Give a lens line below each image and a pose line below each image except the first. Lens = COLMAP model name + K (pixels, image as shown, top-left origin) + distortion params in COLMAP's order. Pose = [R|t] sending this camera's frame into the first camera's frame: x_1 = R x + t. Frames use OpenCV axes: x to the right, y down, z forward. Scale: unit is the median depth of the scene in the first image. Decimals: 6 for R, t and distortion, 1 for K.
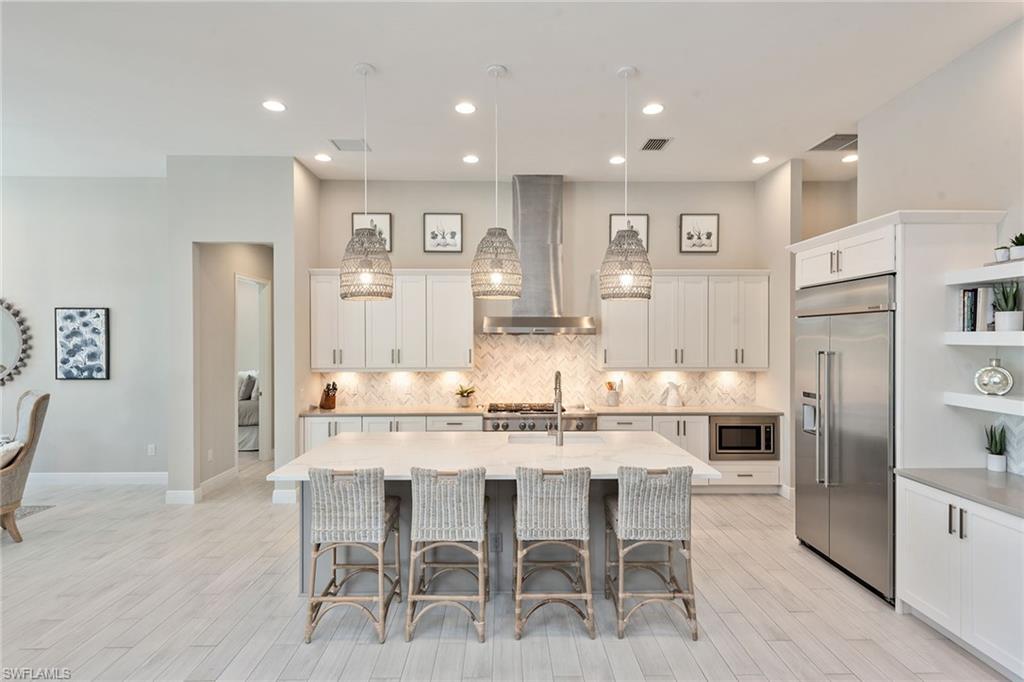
lens RADIAL K [[526.7, 0, 519.3], [0, 526.7, 340.8], [0, 0, 1]] dist [0.021433, -0.002851]
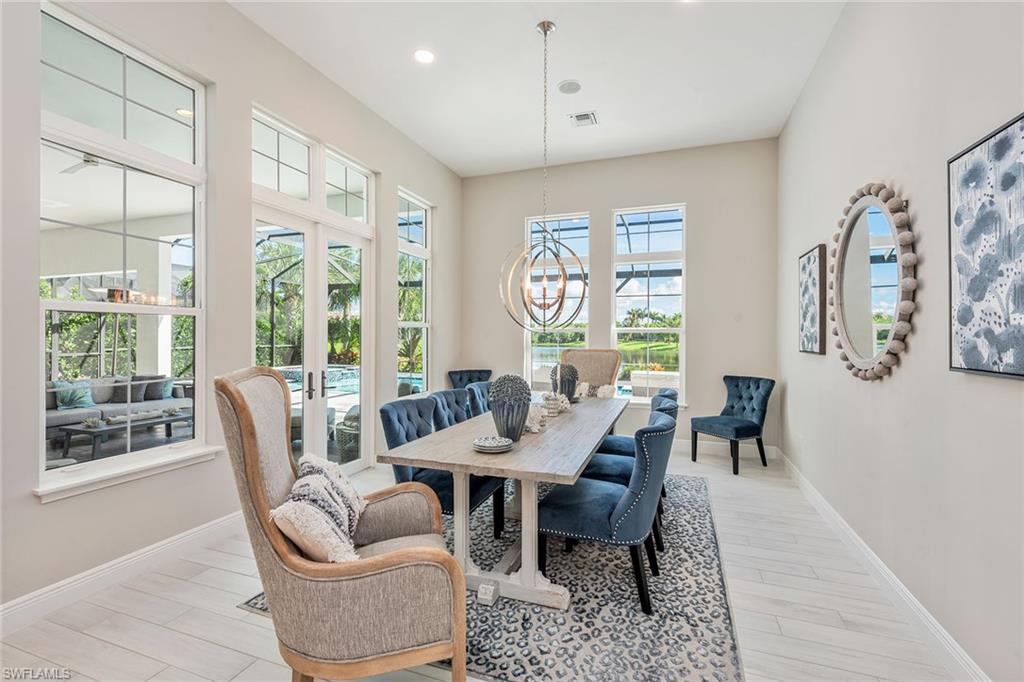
lens RADIAL K [[450.9, 0, 518.2], [0, 450.9, 337.2], [0, 0, 1]] dist [-0.002549, -0.000658]
pose [[-0.347425, -0.000471, -0.937708, -0.502886], [-0.012982, 0.999906, 0.004308, 0.053724], [0.937618, 0.013669, -0.347398, 0.841745]]
